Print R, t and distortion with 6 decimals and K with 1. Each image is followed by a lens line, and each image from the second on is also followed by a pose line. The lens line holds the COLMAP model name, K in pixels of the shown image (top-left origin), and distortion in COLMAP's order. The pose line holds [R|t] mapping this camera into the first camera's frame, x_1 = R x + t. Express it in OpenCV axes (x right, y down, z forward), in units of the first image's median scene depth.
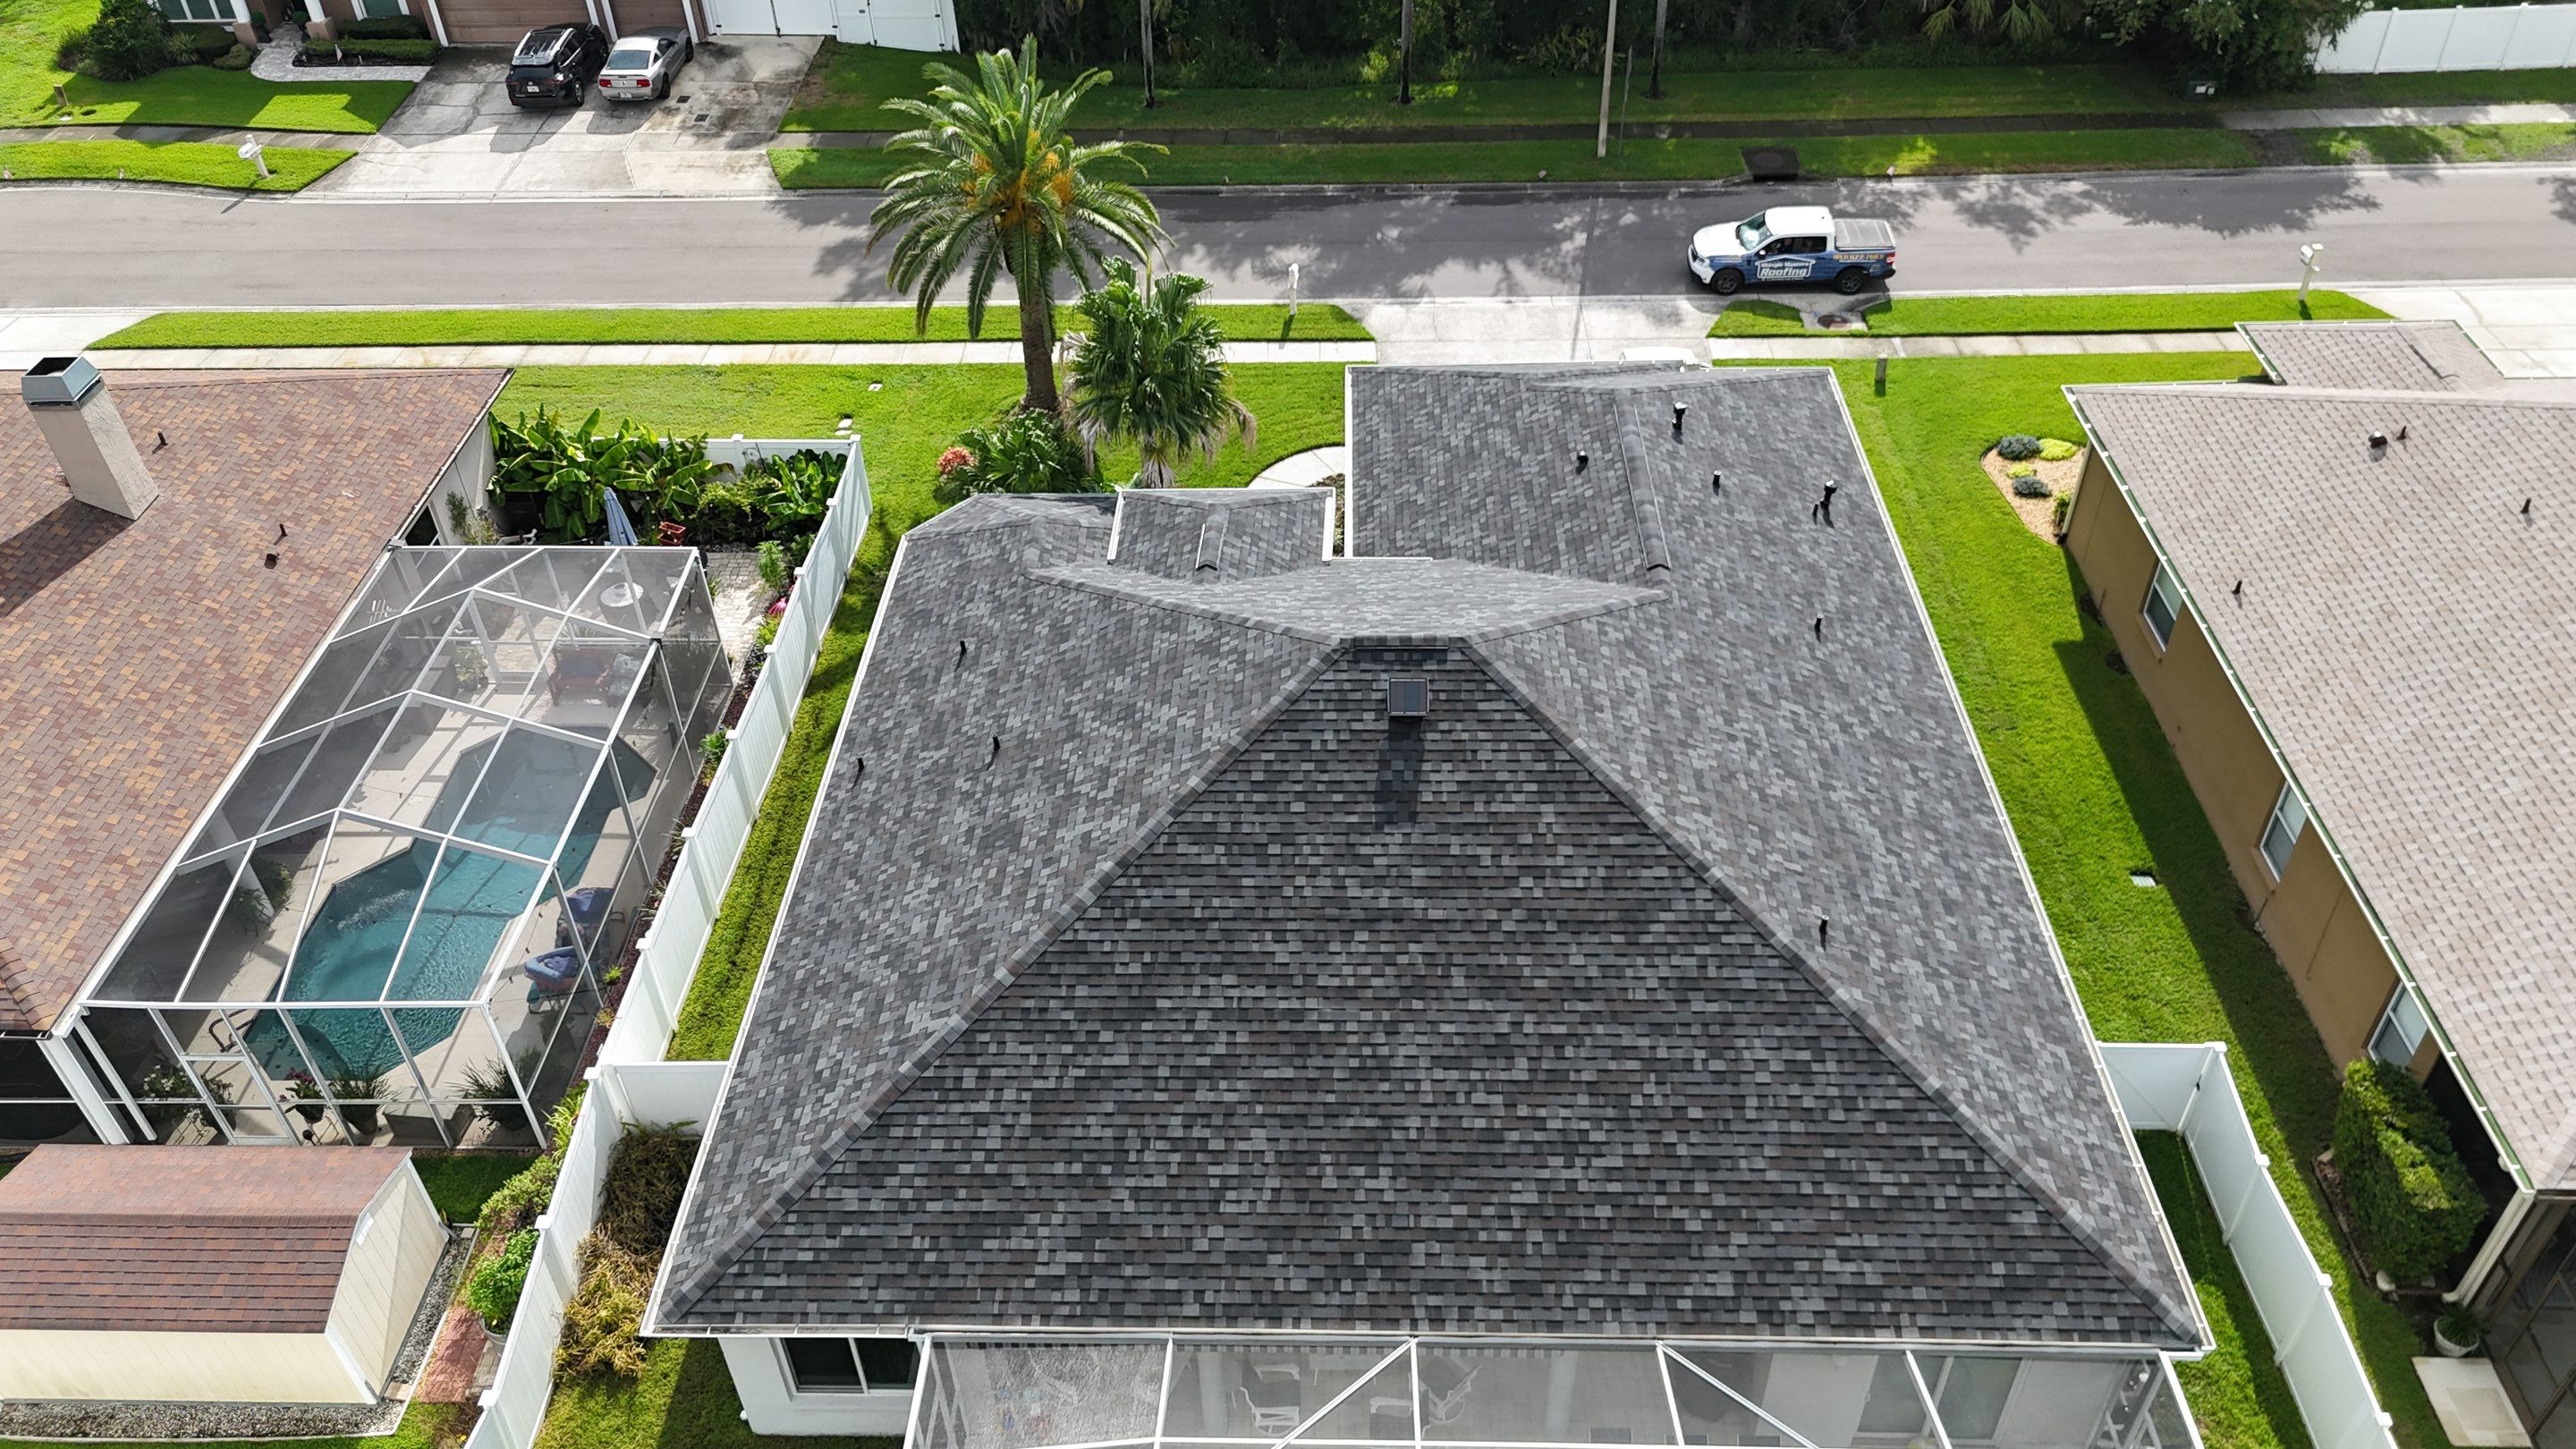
lens RADIAL K [[1893.5, 0, 1288.0], [0, 1893.5, 724.5], [0, 0, 1]] dist [0.073439, -0.077771]
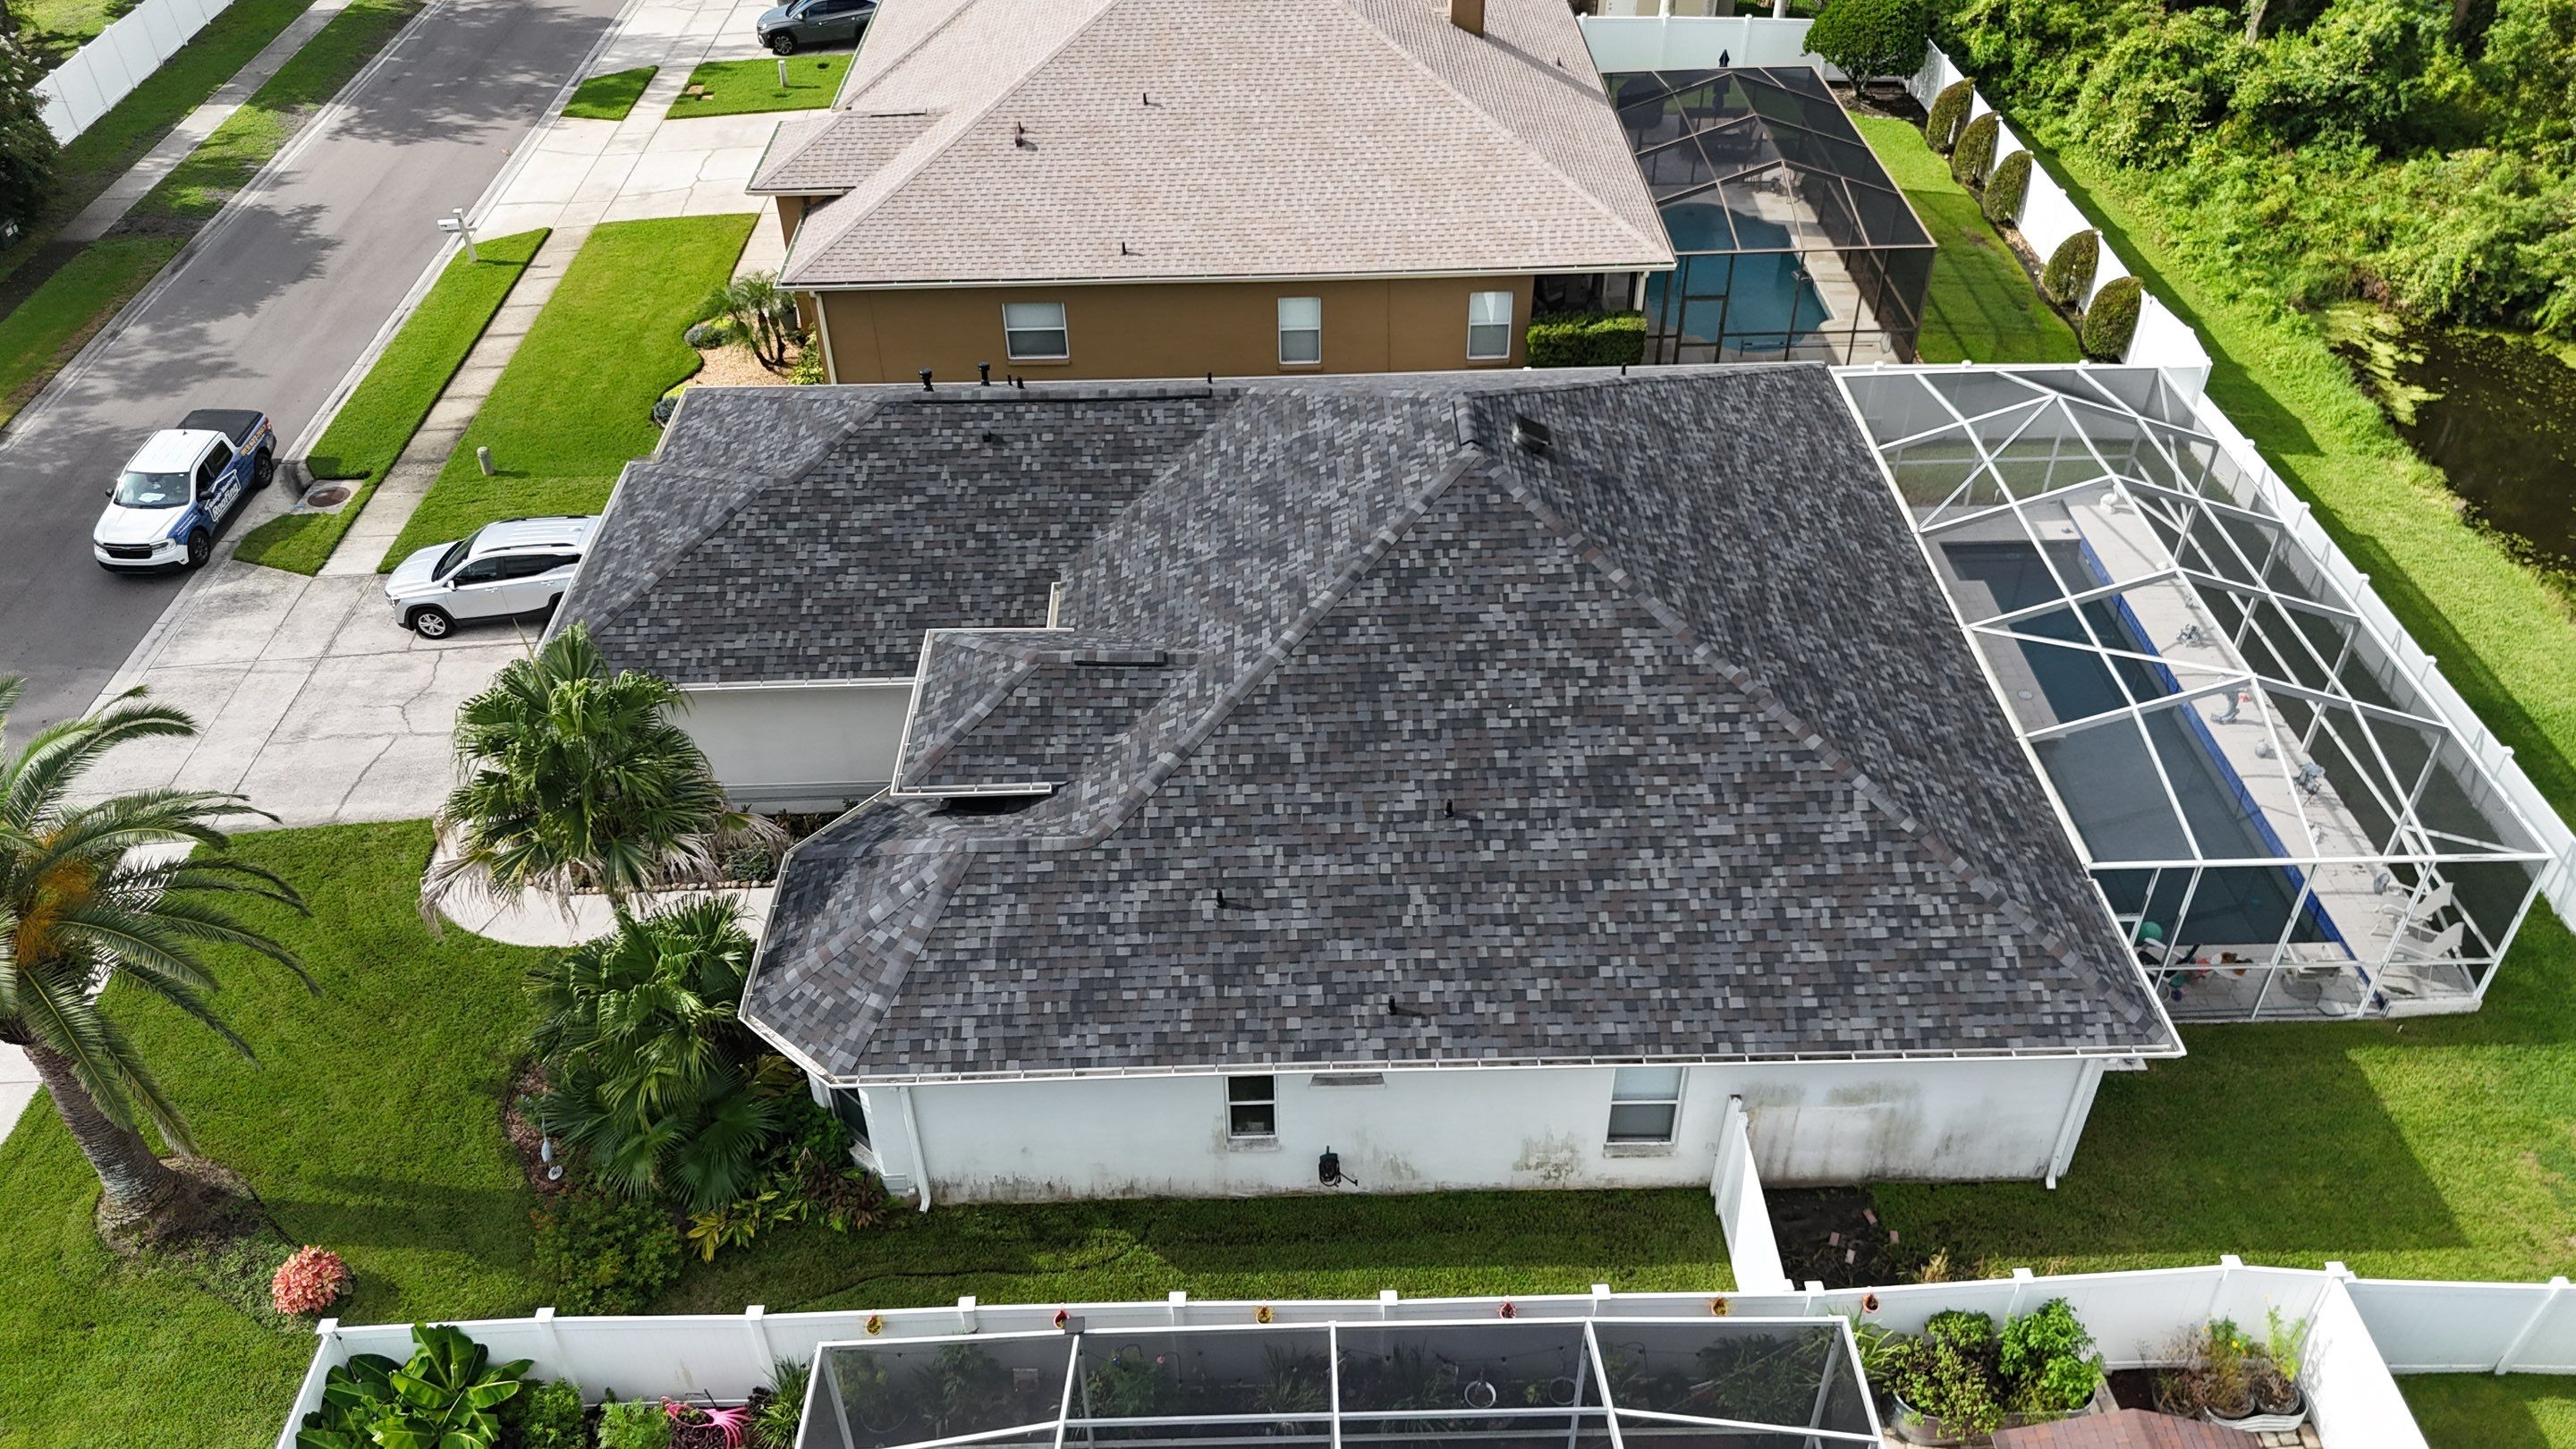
lens RADIAL K [[1876.1, 0, 1288.0], [0, 1876.1, 724.5], [0, 0, 1]] dist [0.149052, -0.191005]
pose [[-0.050343, -0.601822, 0.797042, -0.480391], [0.652830, 0.584129, 0.482293, -0.283375], [-0.755830, 0.544613, 0.363480, 0.411654]]
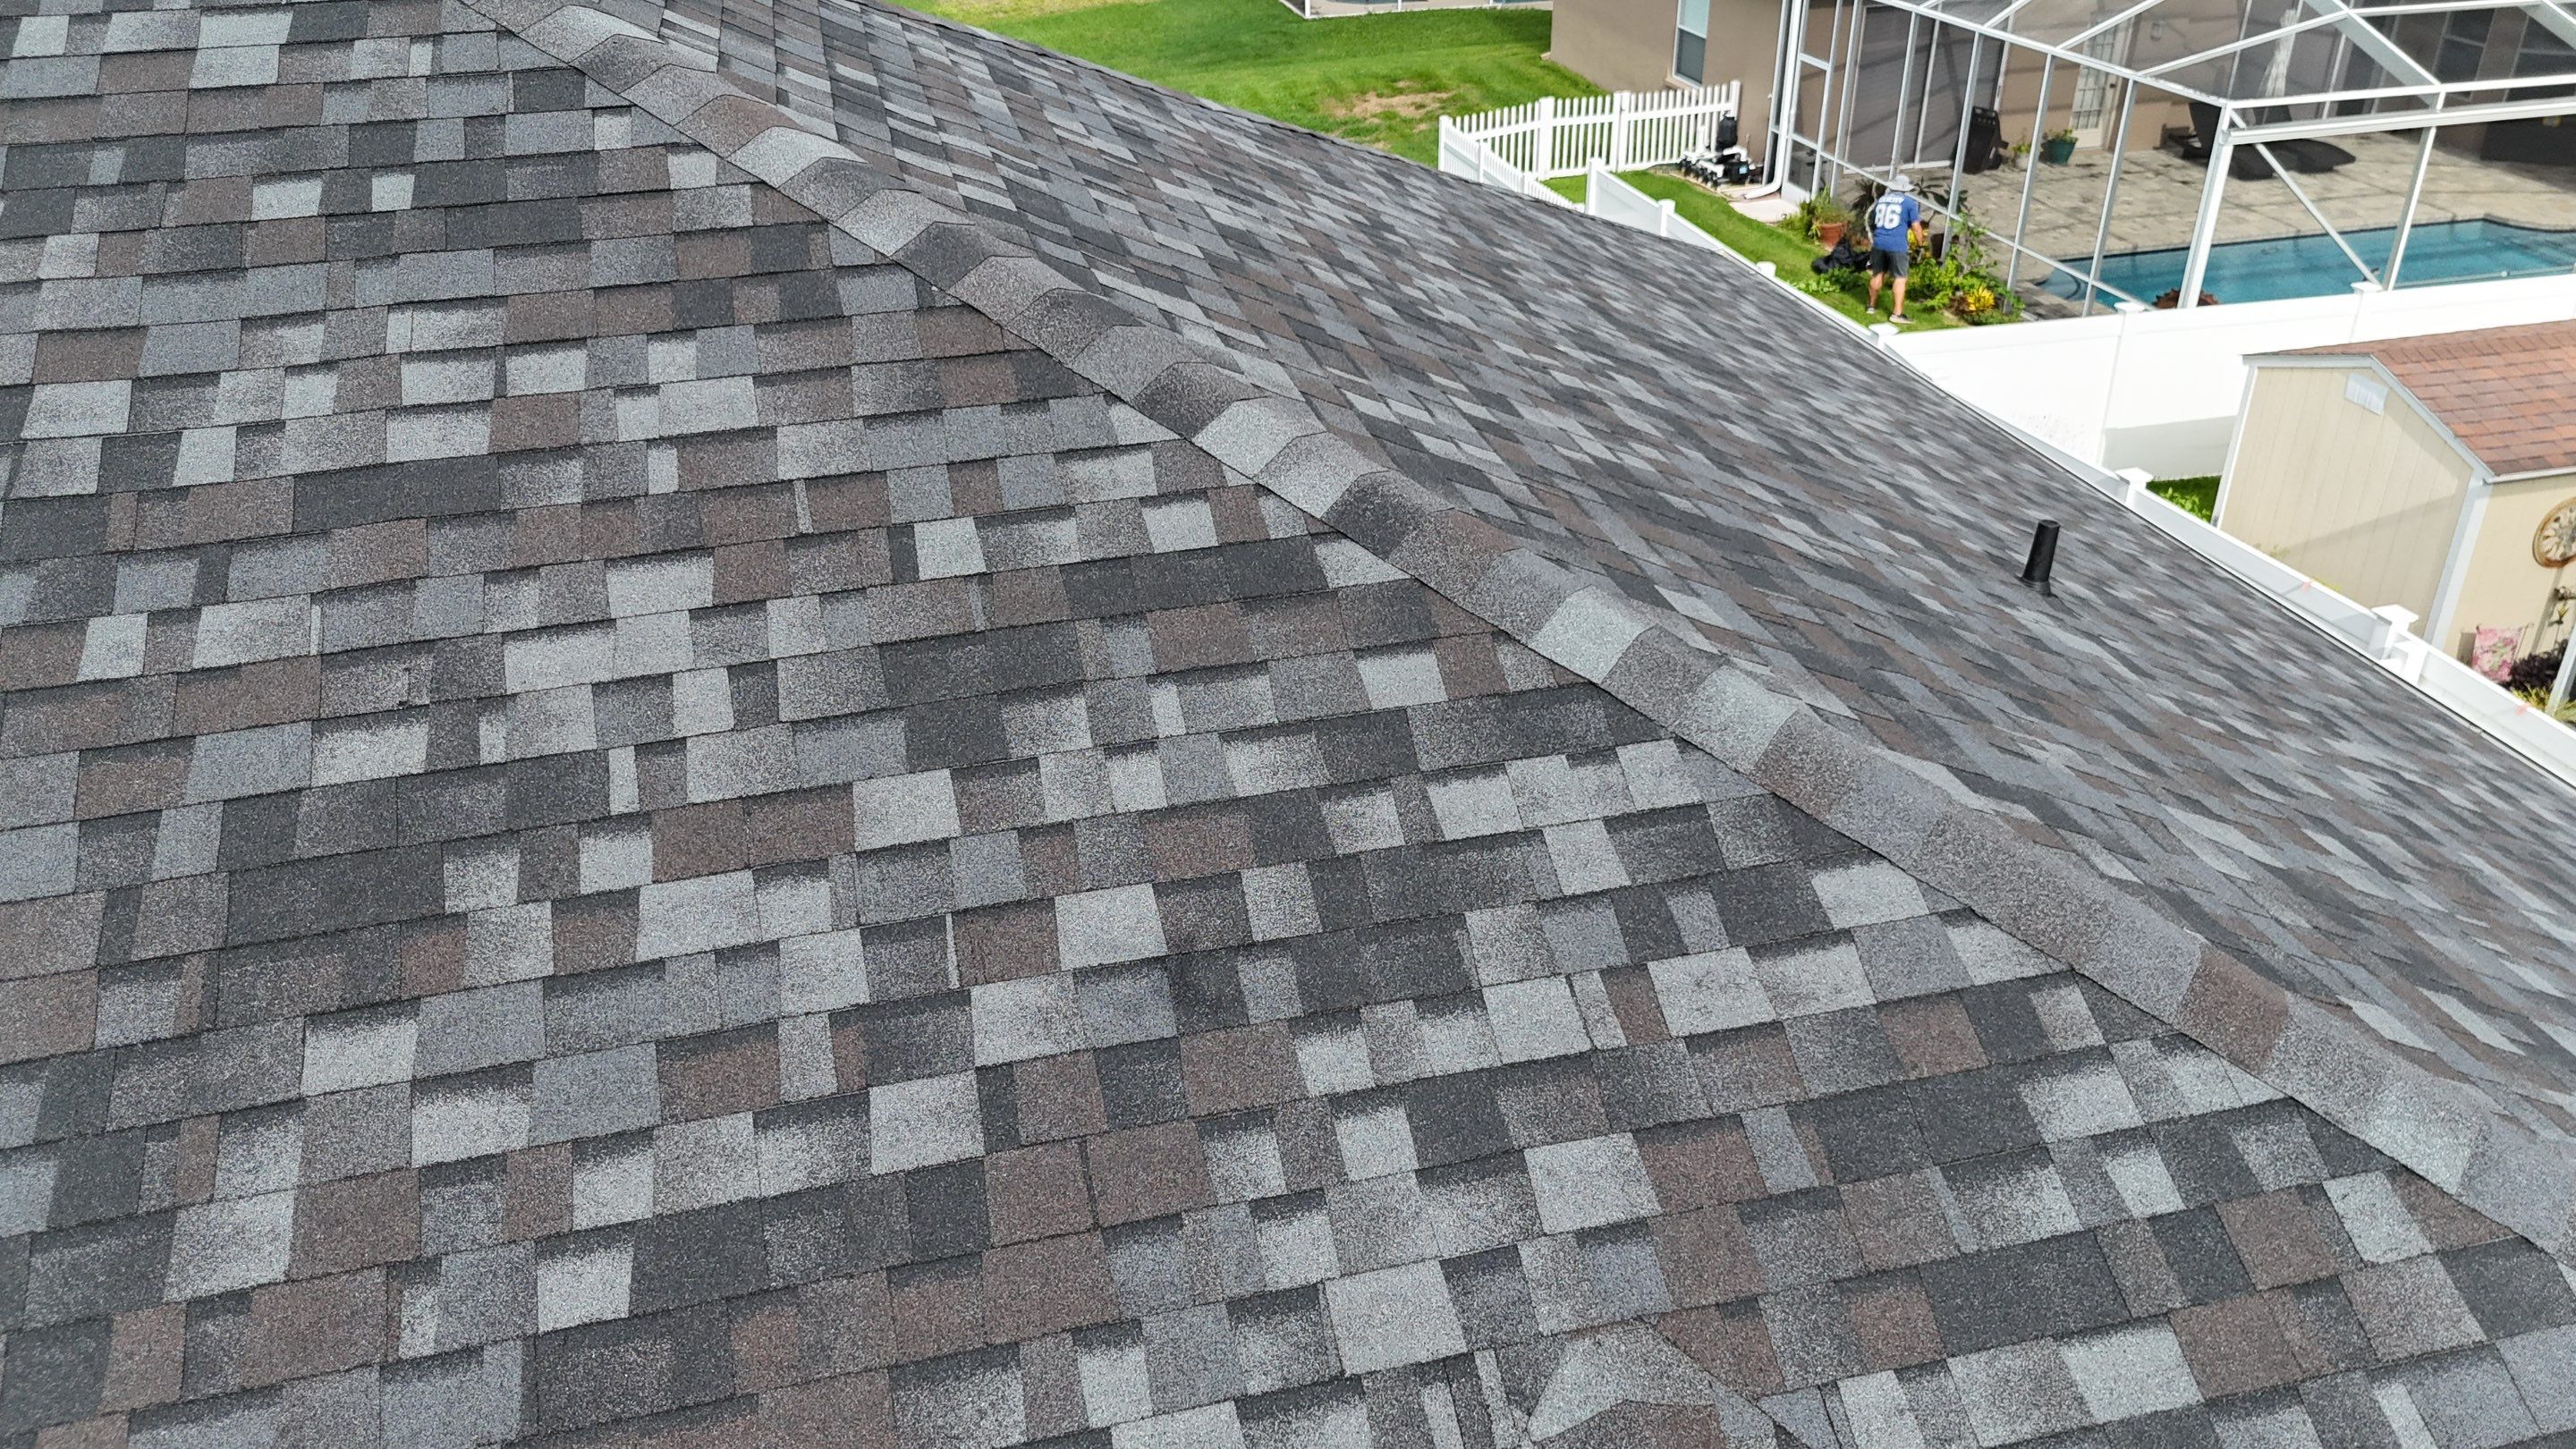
lens RADIAL K [[1893.5, 0, 1288.0], [0, 1893.5, 724.5], [0, 0, 1]] dist [0.073439, -0.077771]
pose [[-0.964147, 0.169775, -0.203955, -0.005453], [-0.133426, 0.354220, 0.925595, -0.105488], [0.229388, 0.919622, -0.318868, 0.619430]]
